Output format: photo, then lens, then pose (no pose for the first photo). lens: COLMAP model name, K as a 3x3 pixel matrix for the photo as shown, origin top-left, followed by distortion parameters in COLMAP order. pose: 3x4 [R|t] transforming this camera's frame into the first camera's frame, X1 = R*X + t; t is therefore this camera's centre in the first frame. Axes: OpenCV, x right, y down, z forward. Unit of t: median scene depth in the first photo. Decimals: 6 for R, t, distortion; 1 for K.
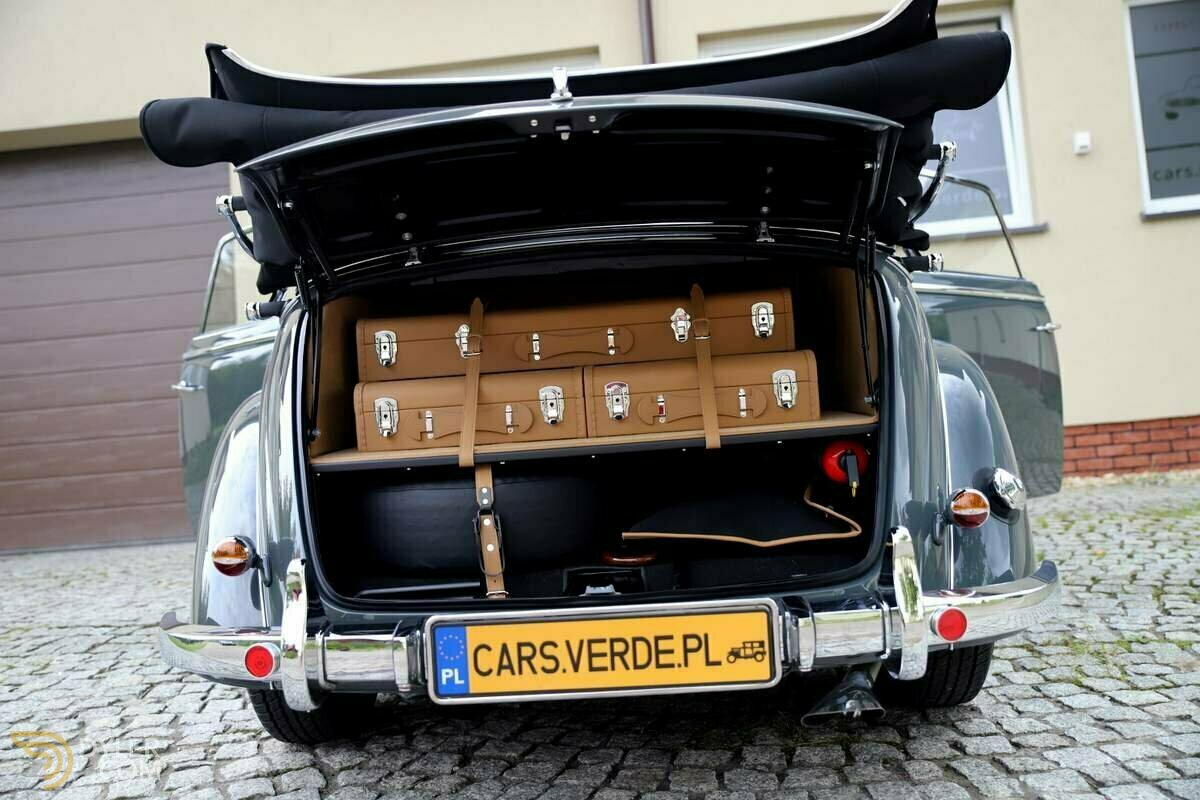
lens RADIAL K [[1202.9, 0, 550.8], [0, 1202.9, 445.3], [0, 0, 1]] dist [-0.003128, 0.026792]
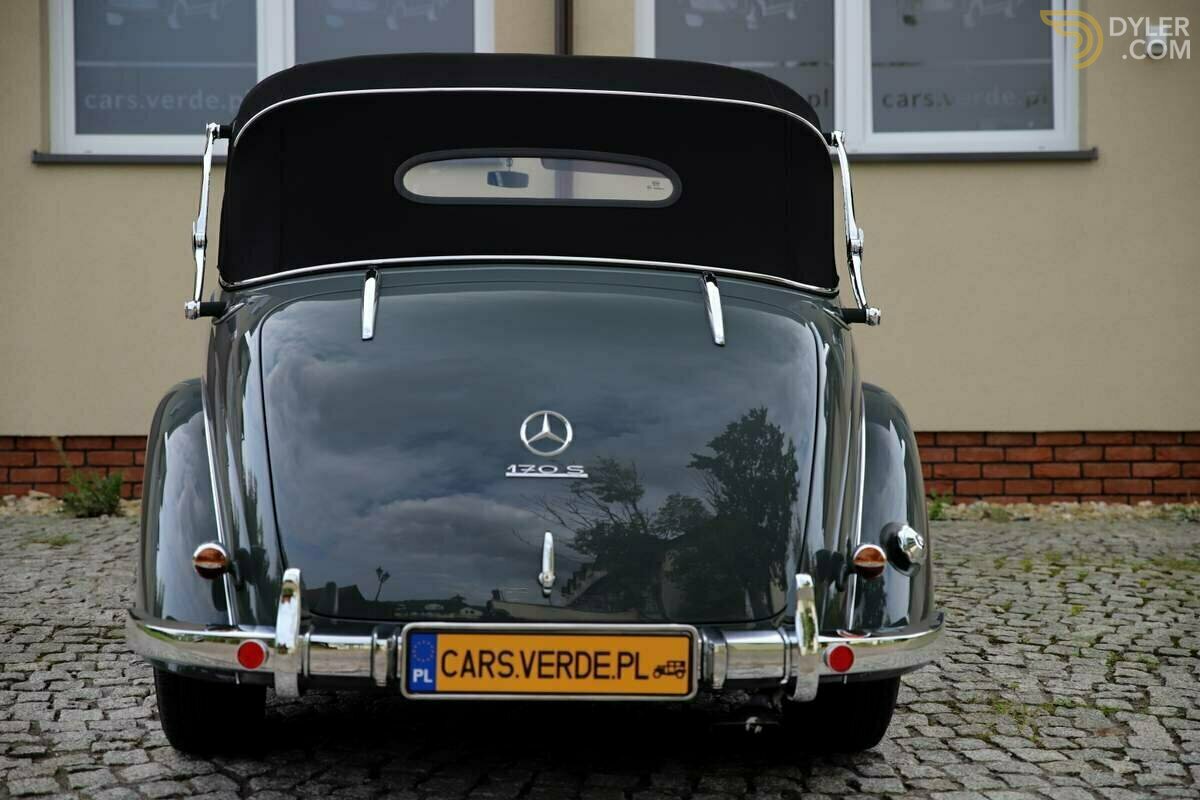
lens RADIAL K [[2319.7, 0, 600.0], [0, 2319.7, 400.0], [0, 0, 1]] dist [0.664307, -3.805884]
pose [[0.985877, 0.078372, 0.148003, -0.206898], [-0.082290, 0.996397, 0.020530, -0.105051], [-0.145861, -0.032419, 0.988774, -0.978768]]
